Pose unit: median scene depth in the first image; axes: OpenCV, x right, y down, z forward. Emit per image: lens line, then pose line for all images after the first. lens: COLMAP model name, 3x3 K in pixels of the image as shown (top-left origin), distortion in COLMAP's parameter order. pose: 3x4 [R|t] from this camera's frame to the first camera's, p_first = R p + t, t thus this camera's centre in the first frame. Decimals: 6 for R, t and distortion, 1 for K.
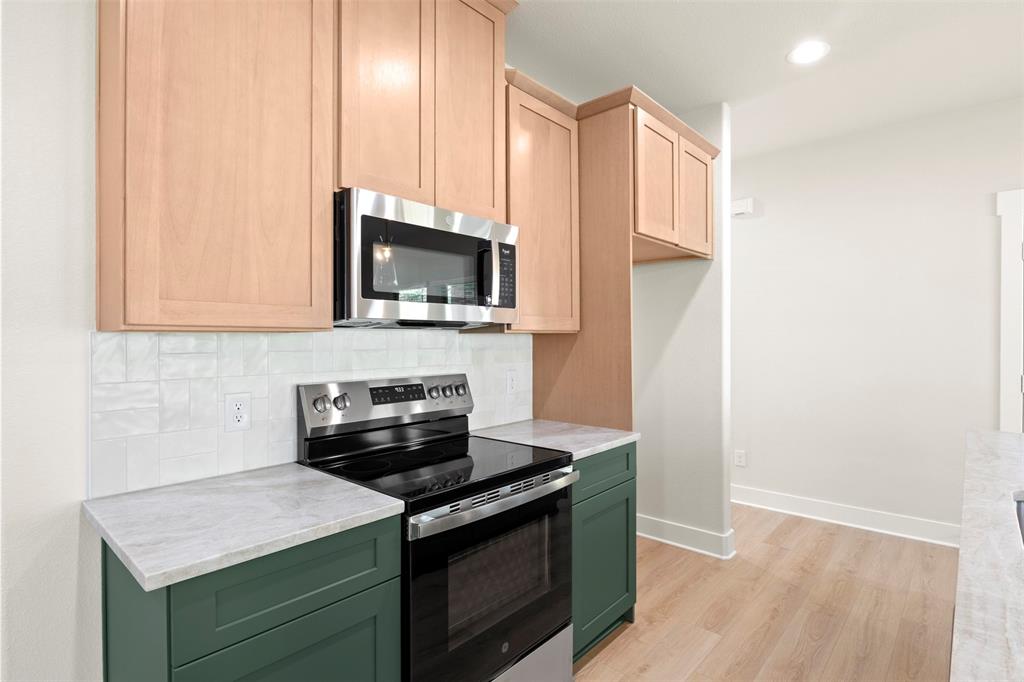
lens RADIAL K [[509.2, 0, 519.5], [0, 509.2, 340.8], [0, 0, 1]] dist [-0.007833, -0.000636]
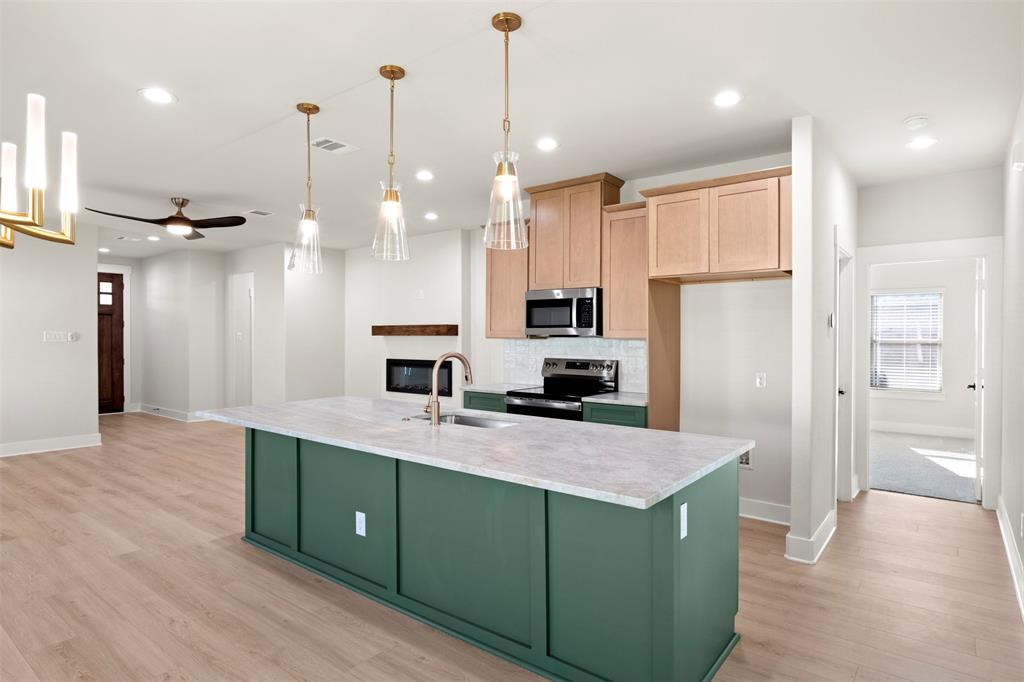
lens RADIAL K [[557.7, 0, 516.0], [0, 557.7, 338.6], [0, 0, 1]] dist [-0.002150, 0.000013]
pose [[0.067808, 0.005276, -0.997684, 2.309053], [-0.011851, 0.999920, 0.004483, -0.026446], [0.997628, 0.011519, 0.067865, 0.558850]]
